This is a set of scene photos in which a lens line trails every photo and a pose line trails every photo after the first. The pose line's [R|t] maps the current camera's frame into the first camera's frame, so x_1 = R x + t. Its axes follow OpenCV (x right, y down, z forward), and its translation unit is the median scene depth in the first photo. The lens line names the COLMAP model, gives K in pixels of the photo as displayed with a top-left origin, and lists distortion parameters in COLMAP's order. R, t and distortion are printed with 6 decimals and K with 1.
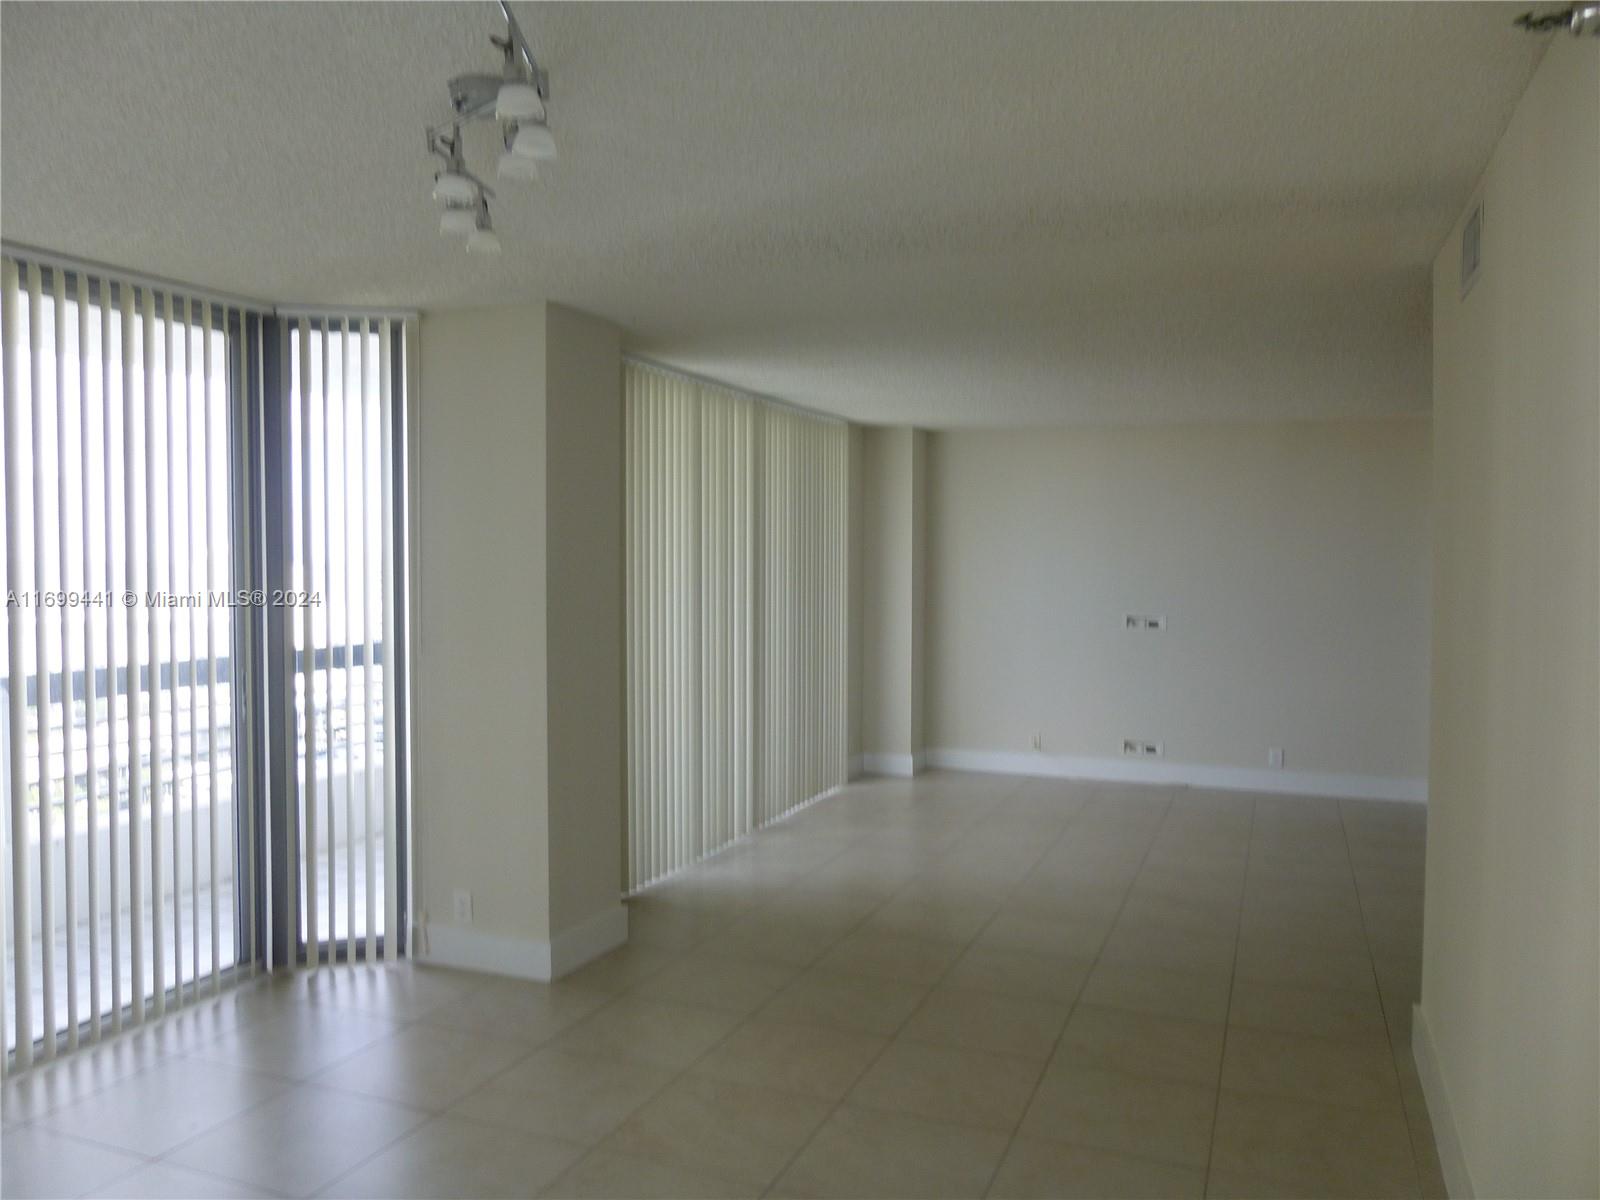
lens RADIAL K [[1216.6, 0, 814.3], [0, 1216.6, 599.3], [0, 0, 1]] dist [-0.055741, 0.043330]
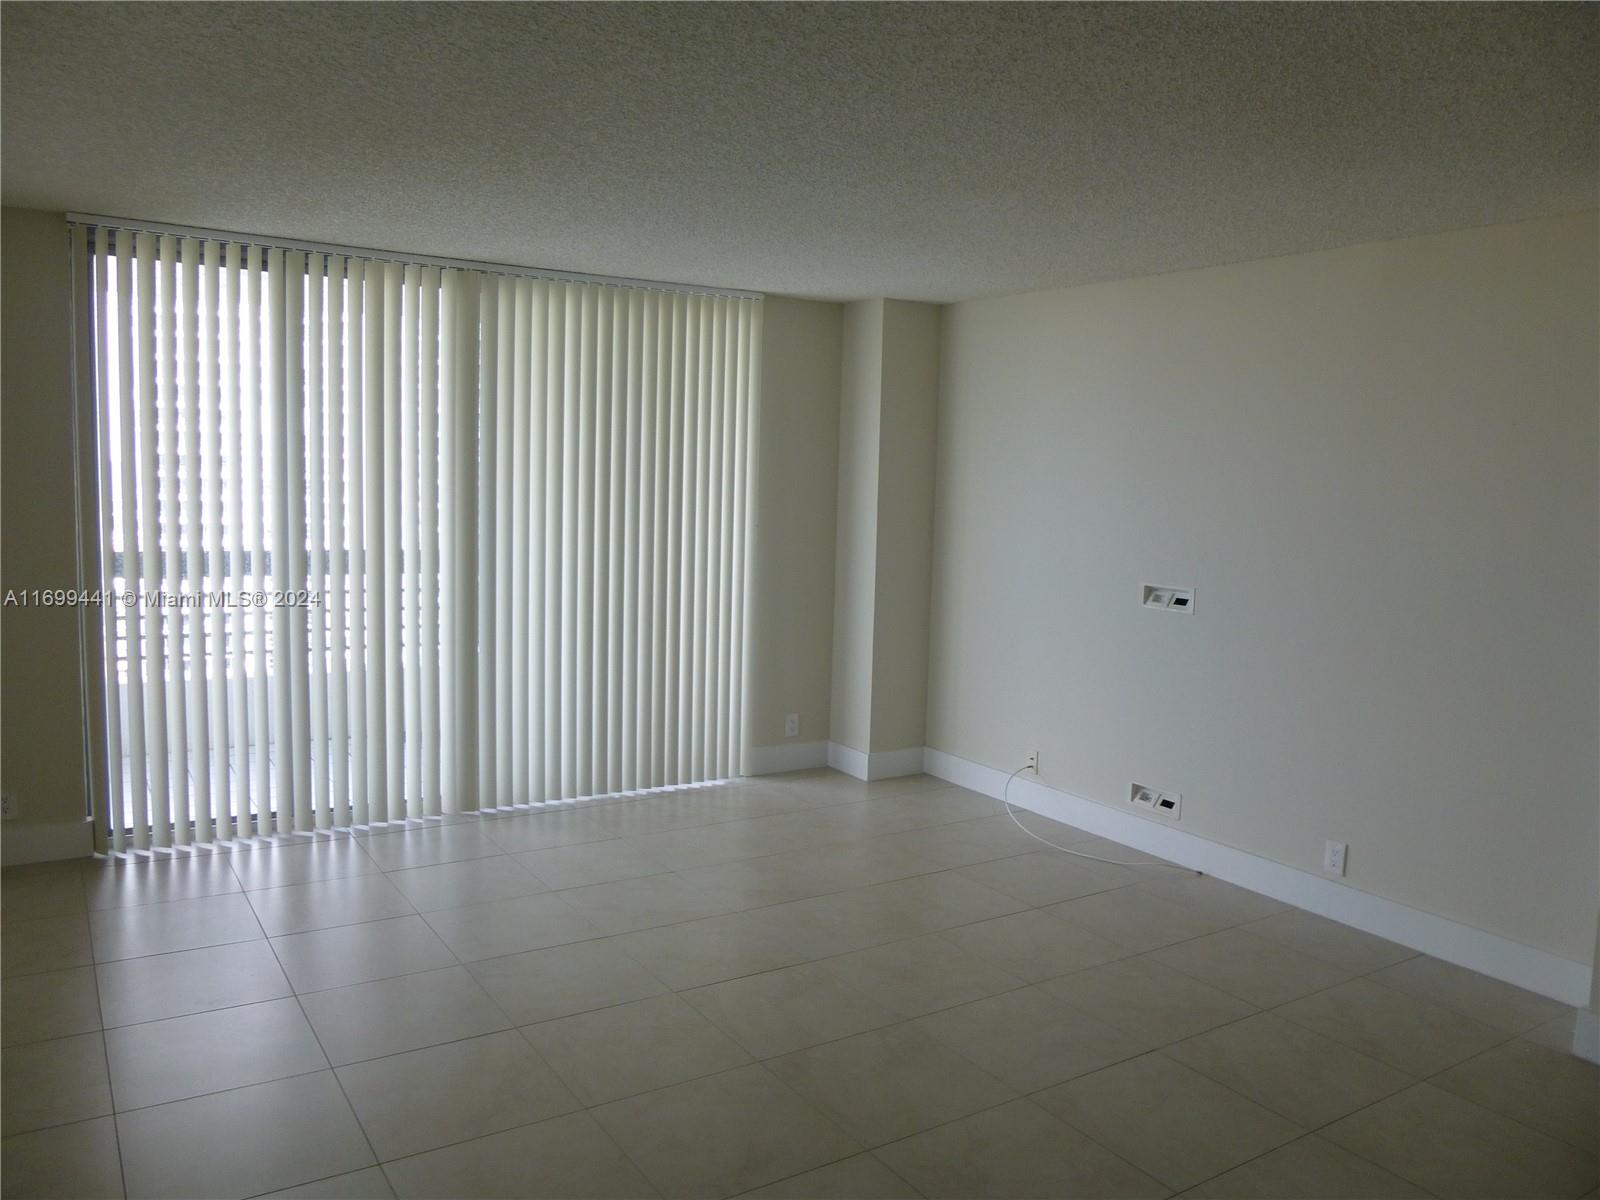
lens RADIAL K [[1216.6, 0, 797.3], [0, 1216.6, 600.6], [0, 0, 1]] dist [-0.055741, 0.043330]
pose [[0.757961, 0.069581, -0.648579, 0.525509], [-0.038909, 0.997347, 0.061527, -0.009214], [0.651139, -0.021400, 0.758657, 0.413092]]
